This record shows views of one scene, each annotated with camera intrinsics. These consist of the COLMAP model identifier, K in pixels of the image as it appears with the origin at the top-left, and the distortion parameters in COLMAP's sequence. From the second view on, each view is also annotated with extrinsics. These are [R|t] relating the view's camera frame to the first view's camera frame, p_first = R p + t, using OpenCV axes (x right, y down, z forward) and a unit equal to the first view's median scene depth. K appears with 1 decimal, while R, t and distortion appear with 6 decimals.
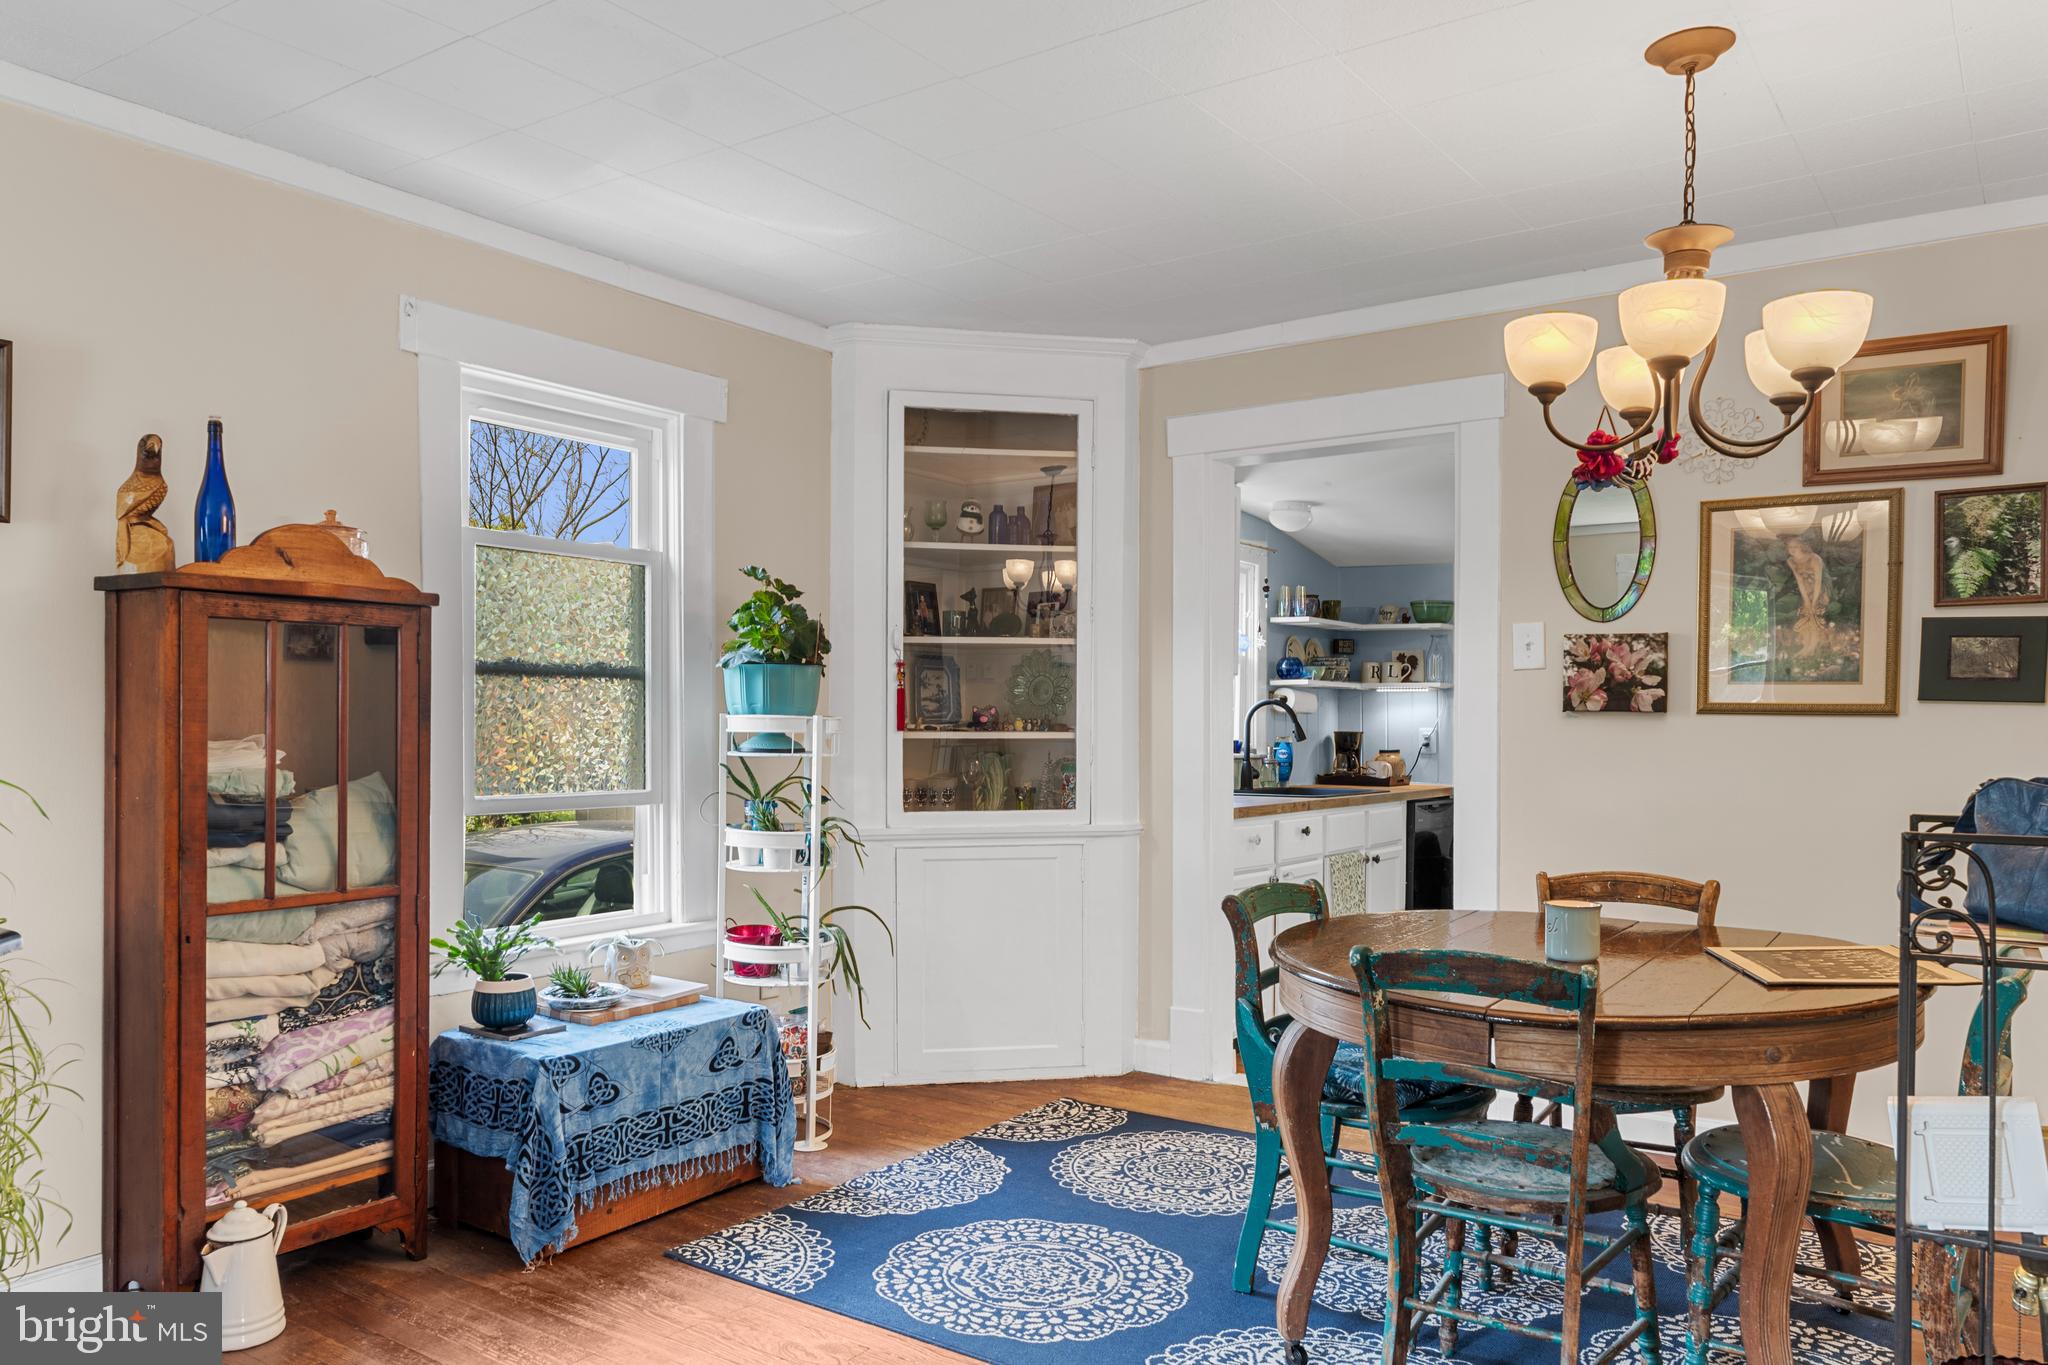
lens RADIAL K [[1410.1, 0, 1015.2], [0, 1410.1, 741.7], [0, 0, 1]] dist [-0.001697, -0.000344]
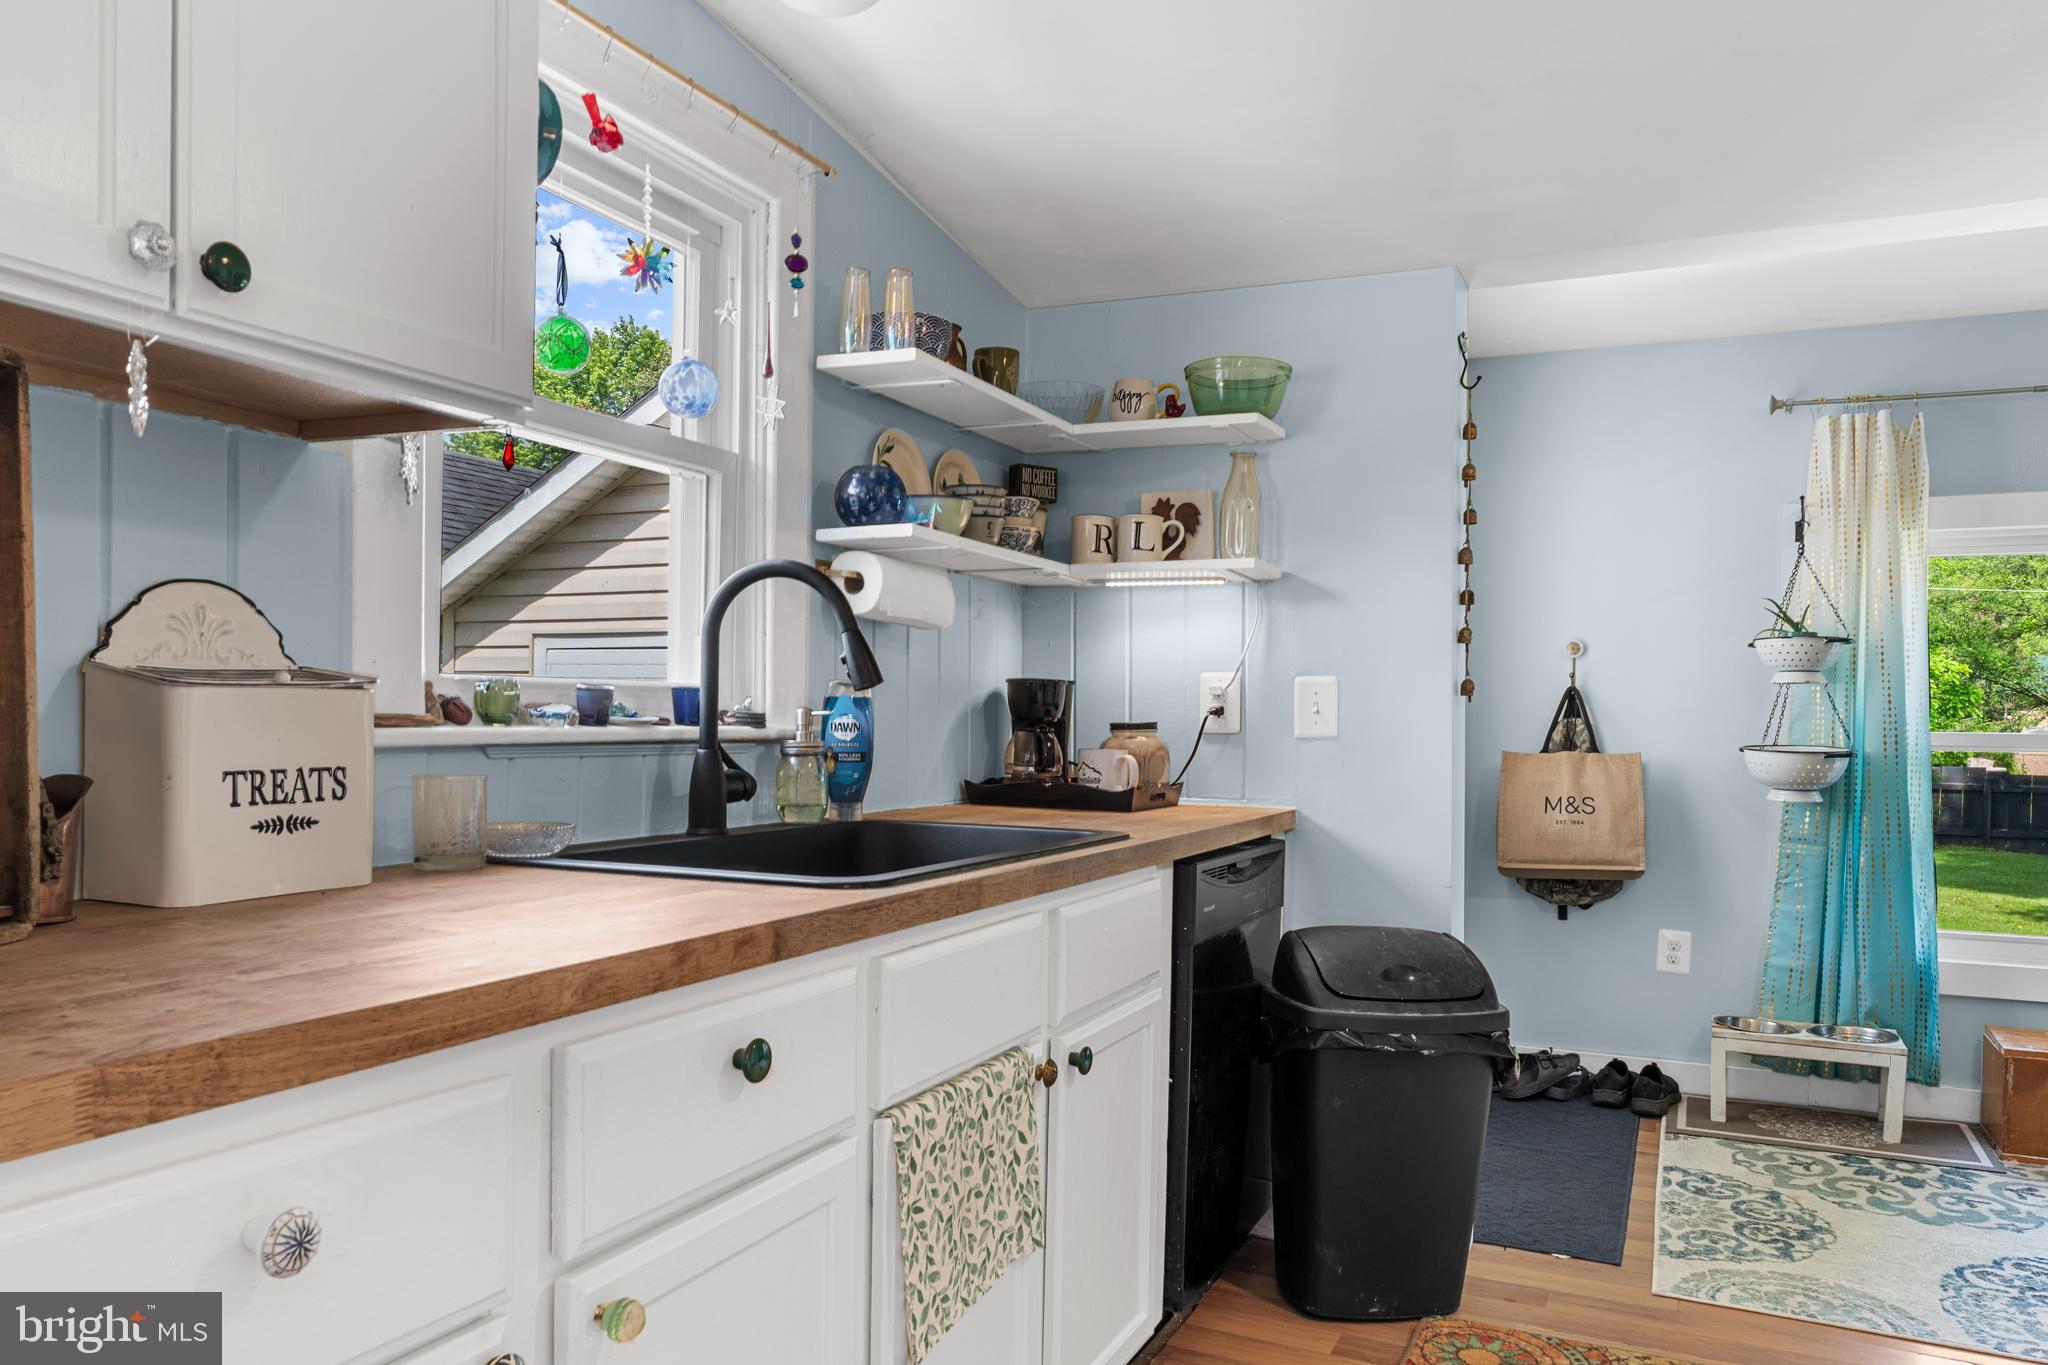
lens RADIAL K [[1410.1, 0, 1015.2], [0, 1410.1, 741.7], [0, 0, 1]] dist [-0.001697, -0.000344]
pose [[0.986495, 0.005530, 0.163701, 0.166598], [-0.007380, 0.999916, 0.010689, 0.007465], [-0.163628, -0.011753, 0.986452, 0.608208]]
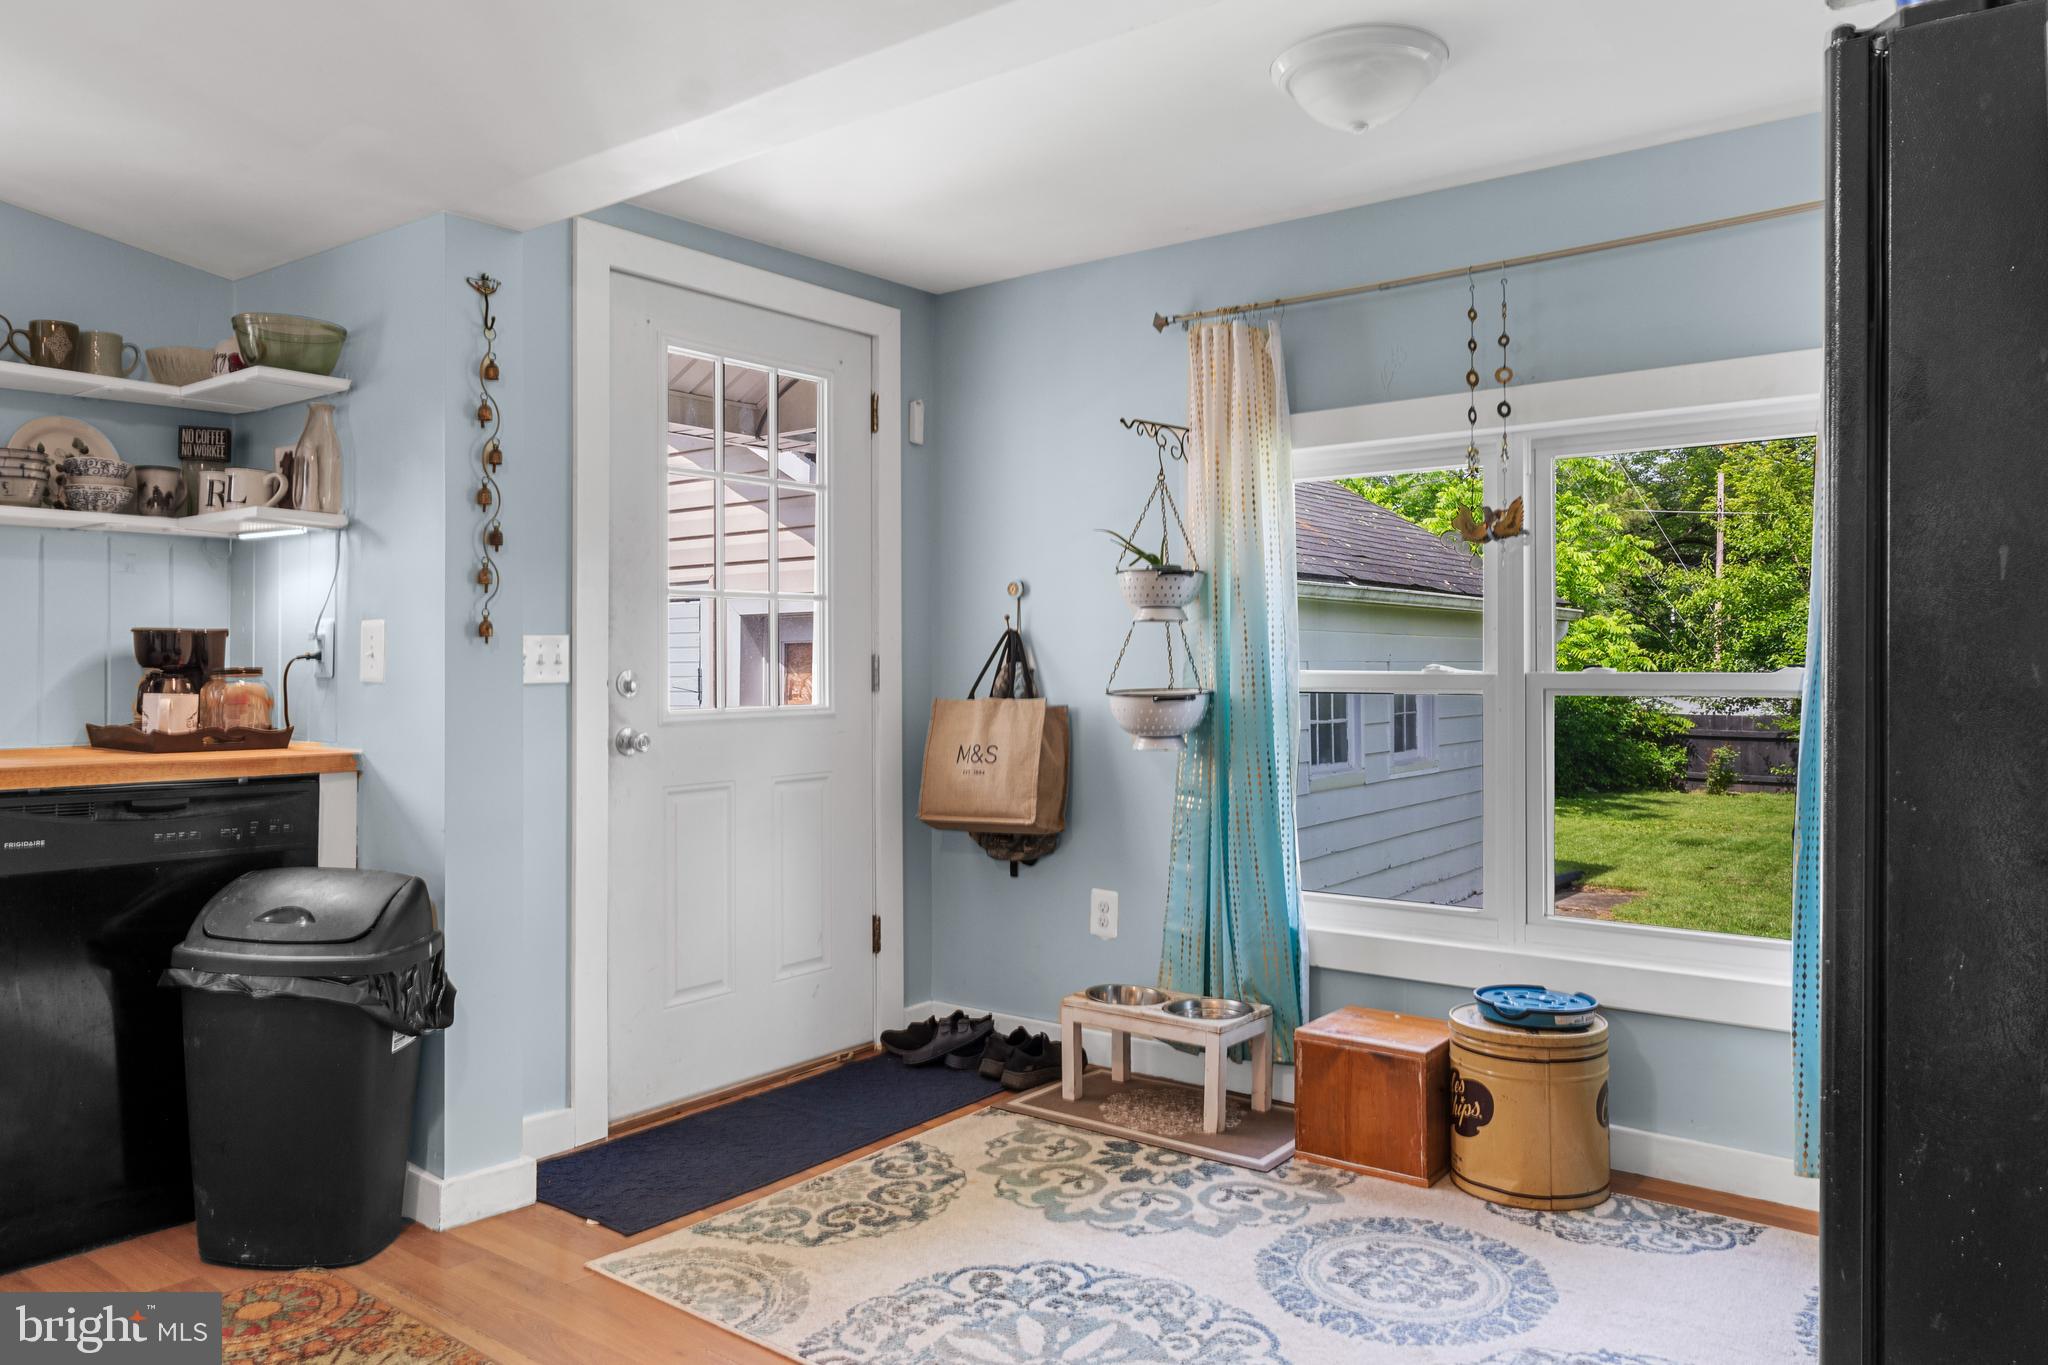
lens RADIAL K [[1402.3, 0, 1000.2], [0, 1402.3, 642.1], [0, 0, 1]] dist [-0.002752, -0.001335]
pose [[0.998795, -0.002181, -0.049038, 0.550110], [0.000712, 0.999551, -0.029968, 0.011110], [0.049082, 0.029897, 0.998347, 0.596182]]
